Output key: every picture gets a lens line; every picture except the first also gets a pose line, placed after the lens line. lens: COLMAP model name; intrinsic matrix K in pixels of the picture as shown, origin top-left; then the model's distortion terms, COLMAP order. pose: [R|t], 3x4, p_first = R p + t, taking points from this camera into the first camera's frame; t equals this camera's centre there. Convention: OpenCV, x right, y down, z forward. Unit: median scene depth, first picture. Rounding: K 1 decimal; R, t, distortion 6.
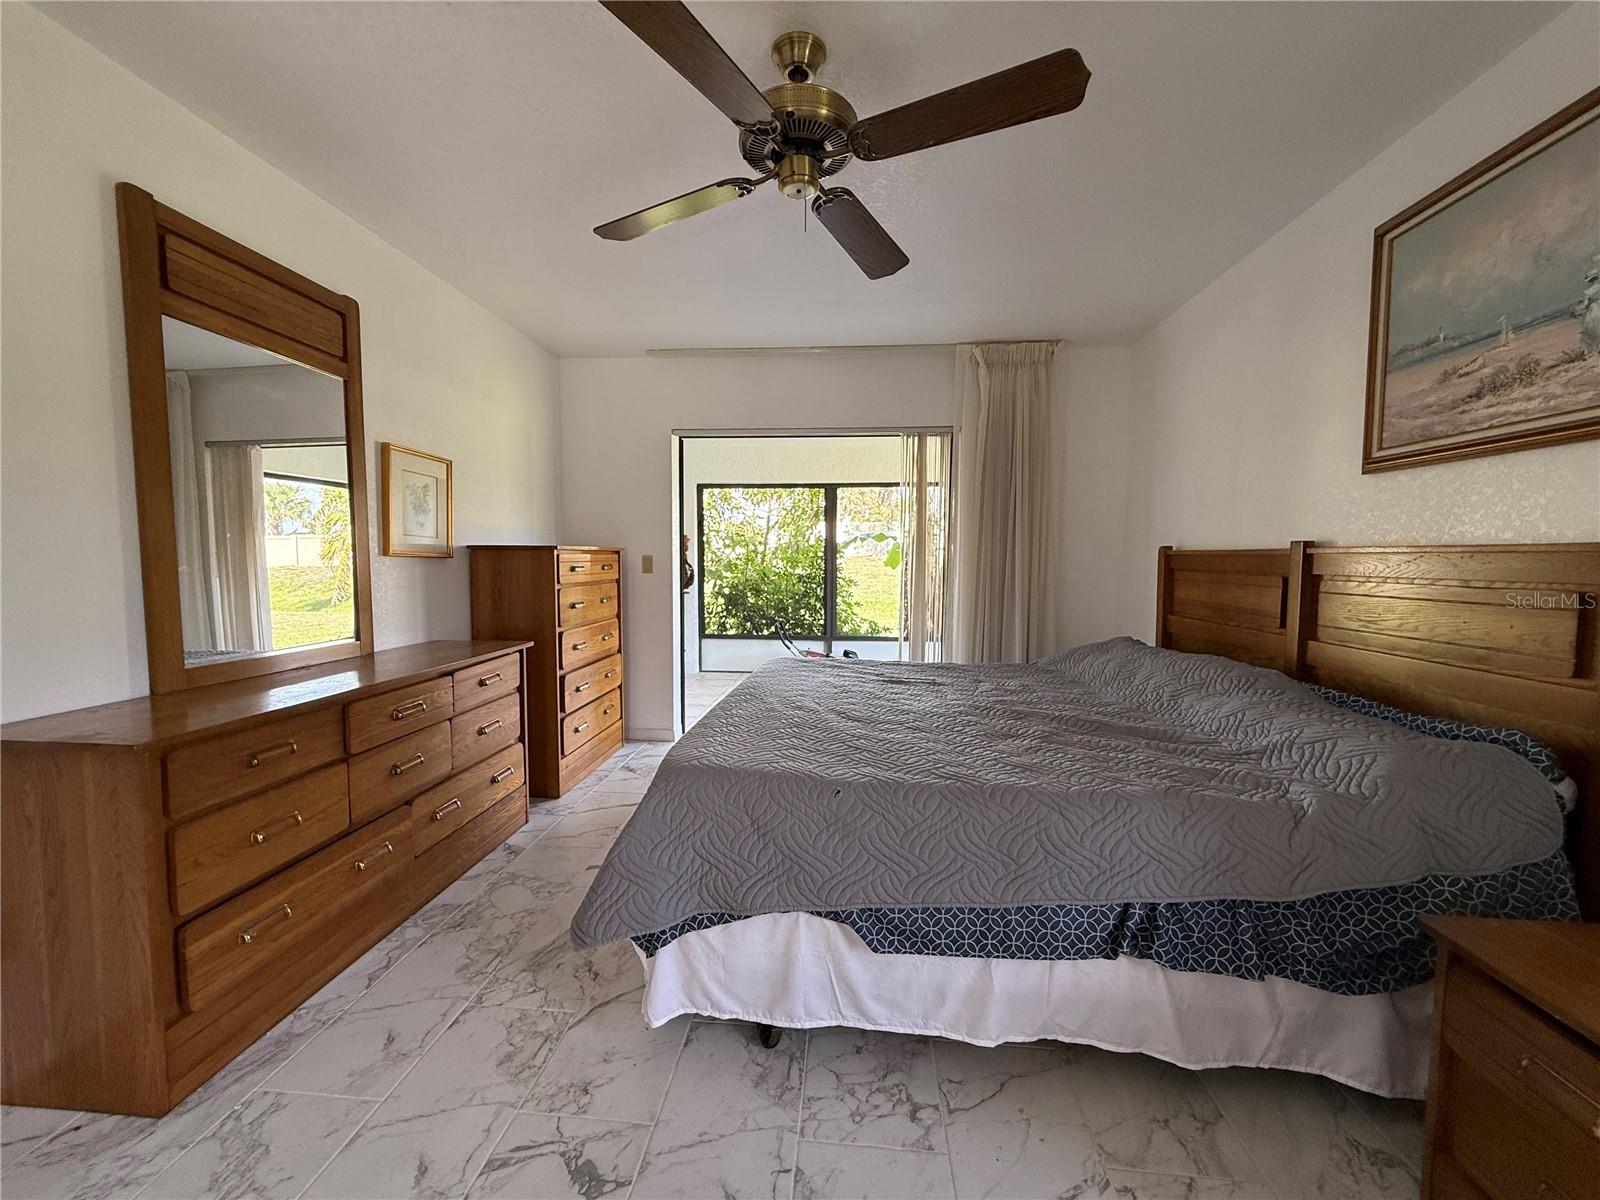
lens RADIAL K [[641.6, 0, 794.2], [0, 641.6, 601.3], [0, 0, 1]] dist [0.001605, 0.000018]
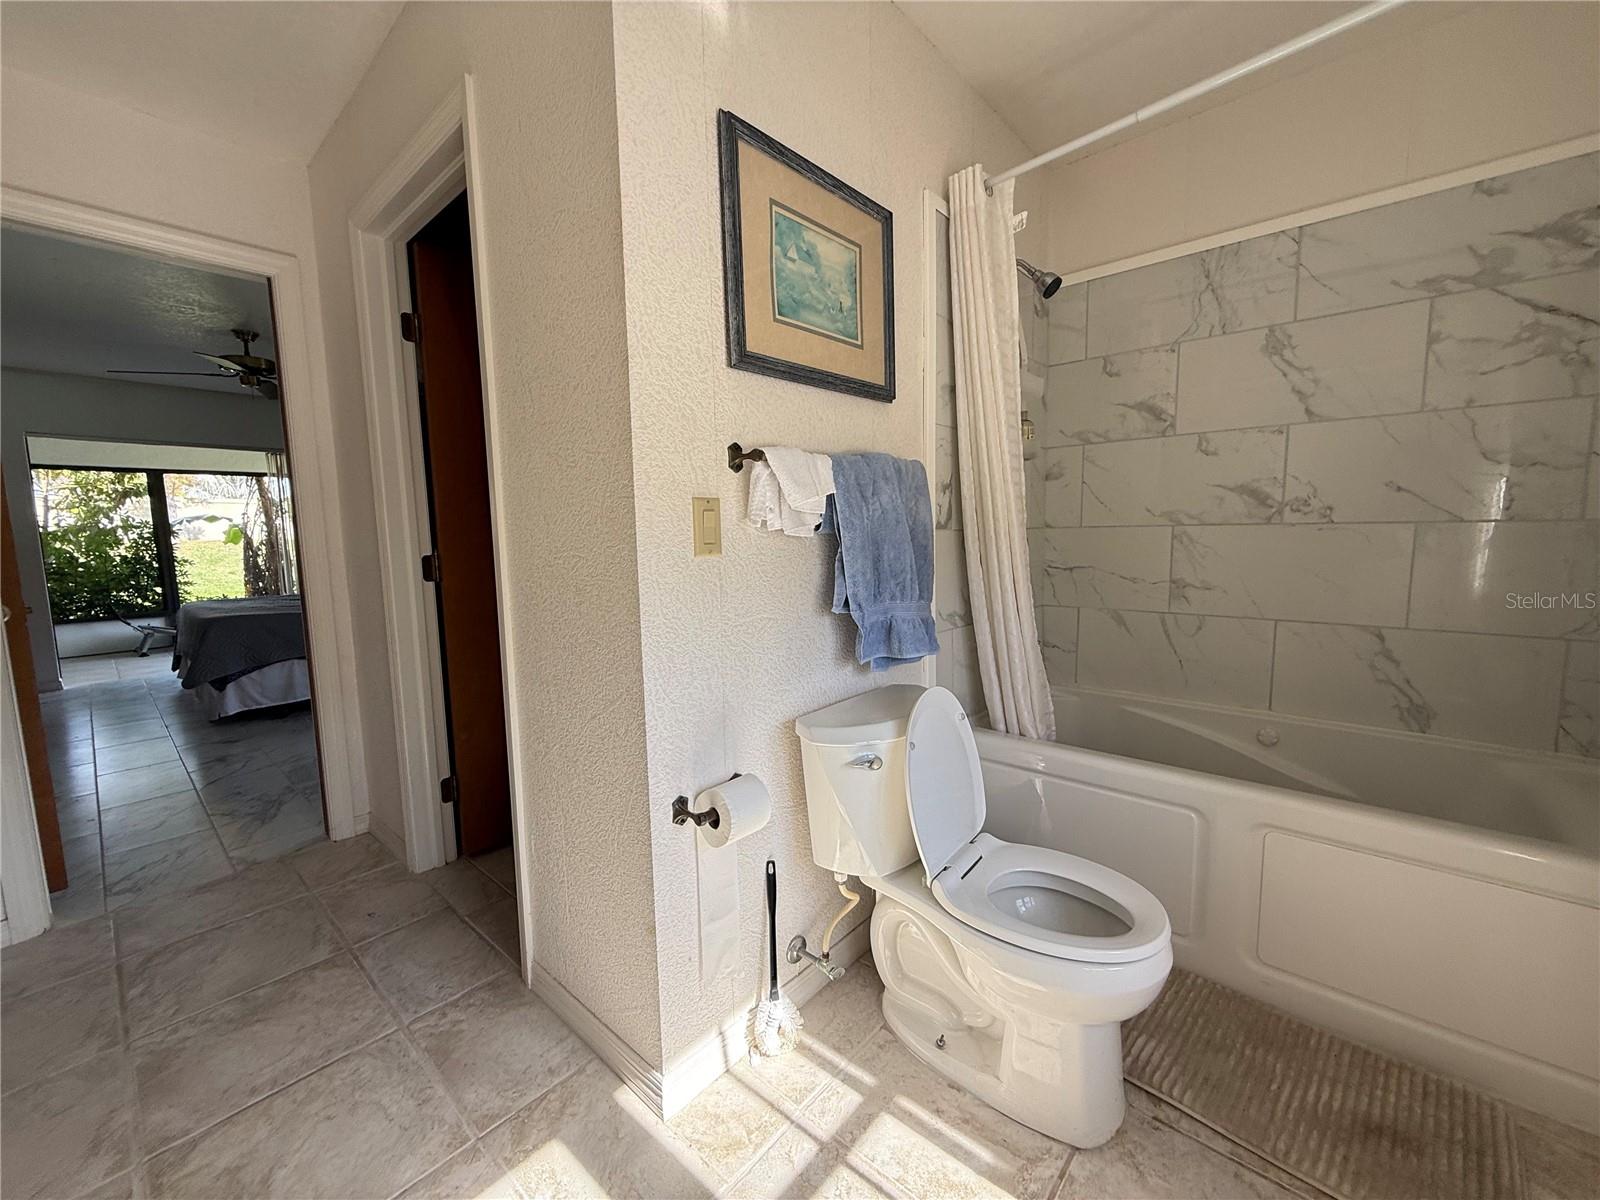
lens RADIAL K [[641.6, 0, 794.3], [0, 641.6, 601.7], [0, 0, 1]] dist [0.001605, 0.000018]
pose [[0.598237, -0.102662, 0.794716, -0.849817], [0.075354, 0.994572, 0.071755, 0.193393], [-0.797769, 0.016958, 0.602725, -2.327941]]
